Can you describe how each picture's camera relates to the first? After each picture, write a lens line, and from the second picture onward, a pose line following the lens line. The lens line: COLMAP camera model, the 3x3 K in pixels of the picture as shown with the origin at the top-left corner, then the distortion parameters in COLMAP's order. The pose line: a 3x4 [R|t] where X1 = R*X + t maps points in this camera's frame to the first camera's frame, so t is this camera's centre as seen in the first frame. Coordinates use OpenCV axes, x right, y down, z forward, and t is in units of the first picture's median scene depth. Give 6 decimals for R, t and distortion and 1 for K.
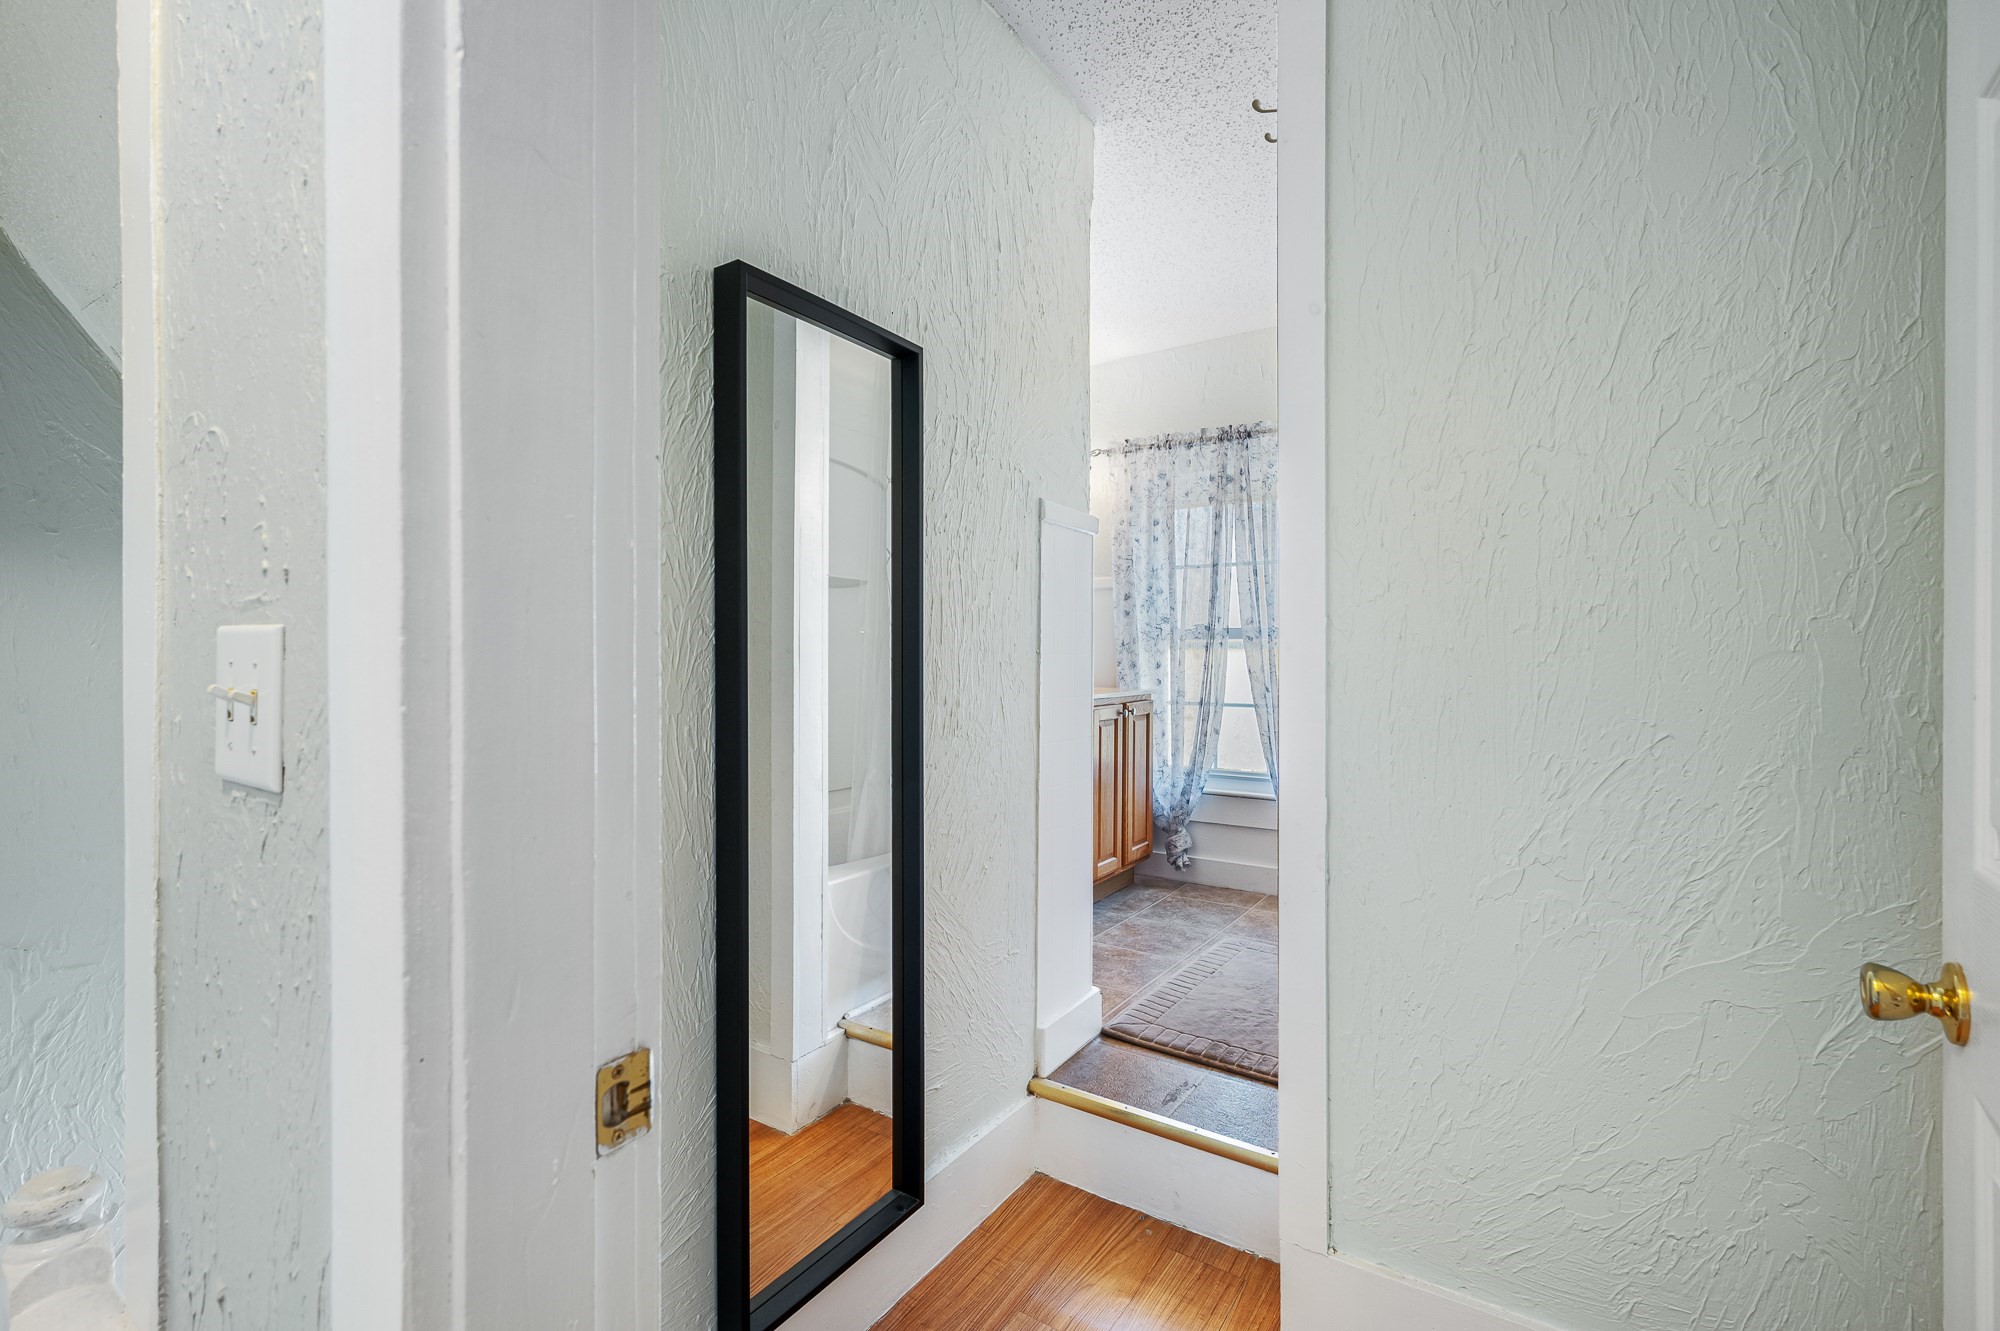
lens RADIAL K [[868.1, 0, 1000.1], [0, 868.1, 670.1], [0, 0, 1]] dist [-0.000354, 0.000014]
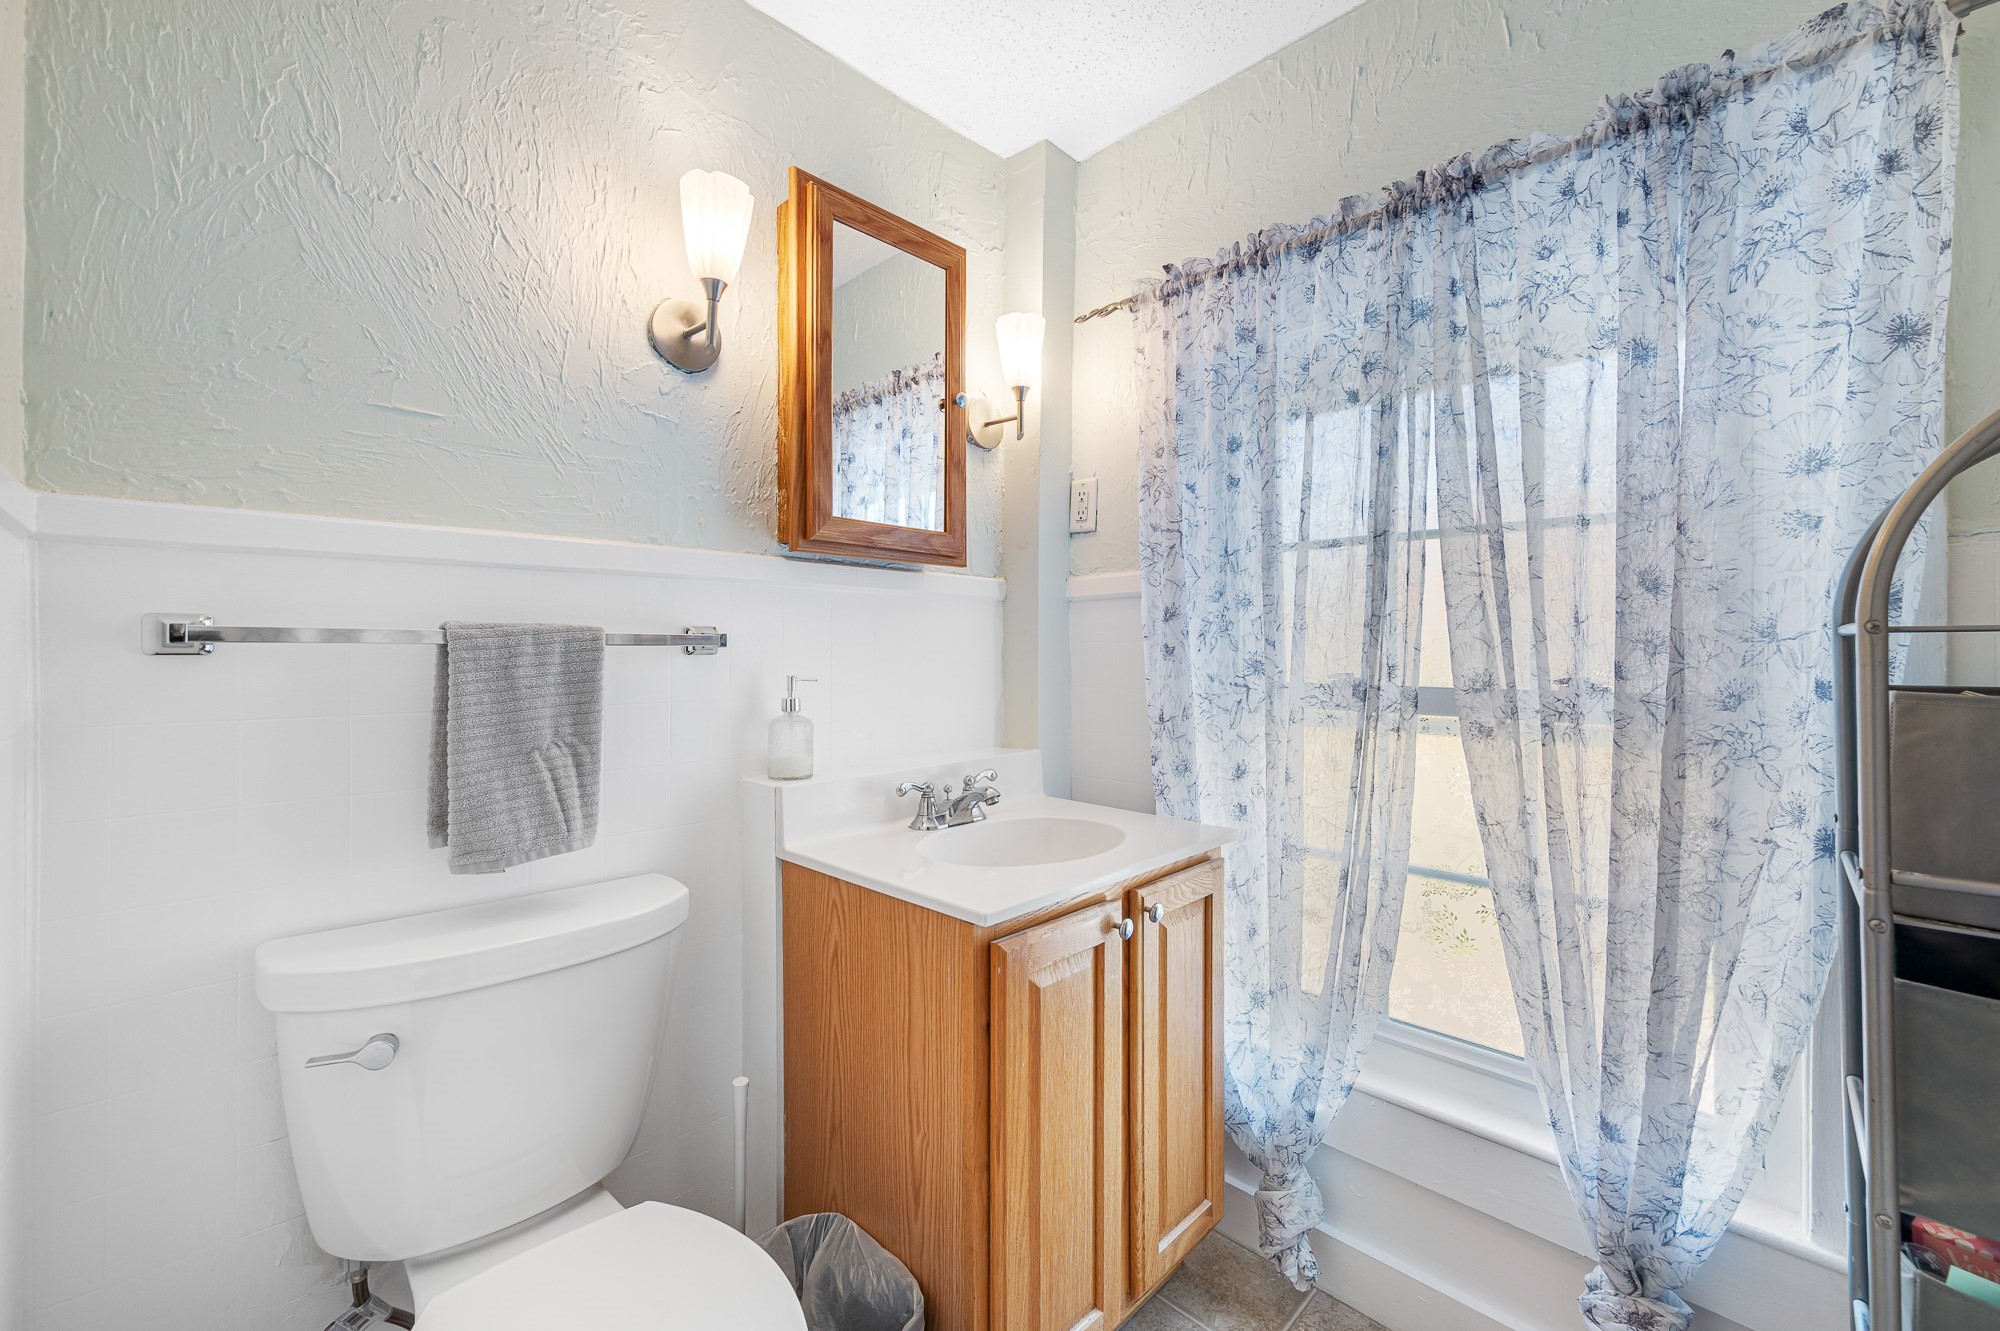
lens RADIAL K [[784.3, 0, 993.7], [0, 784.3, 648.6], [0, 0, 1]] dist [-0.000406, -0.000143]
pose [[0.976172, -0.003246, -0.216974, 0.150682], [0.002296, 0.999987, -0.004630, -0.067086], [0.216986, 0.004021, 0.976166, 0.603499]]
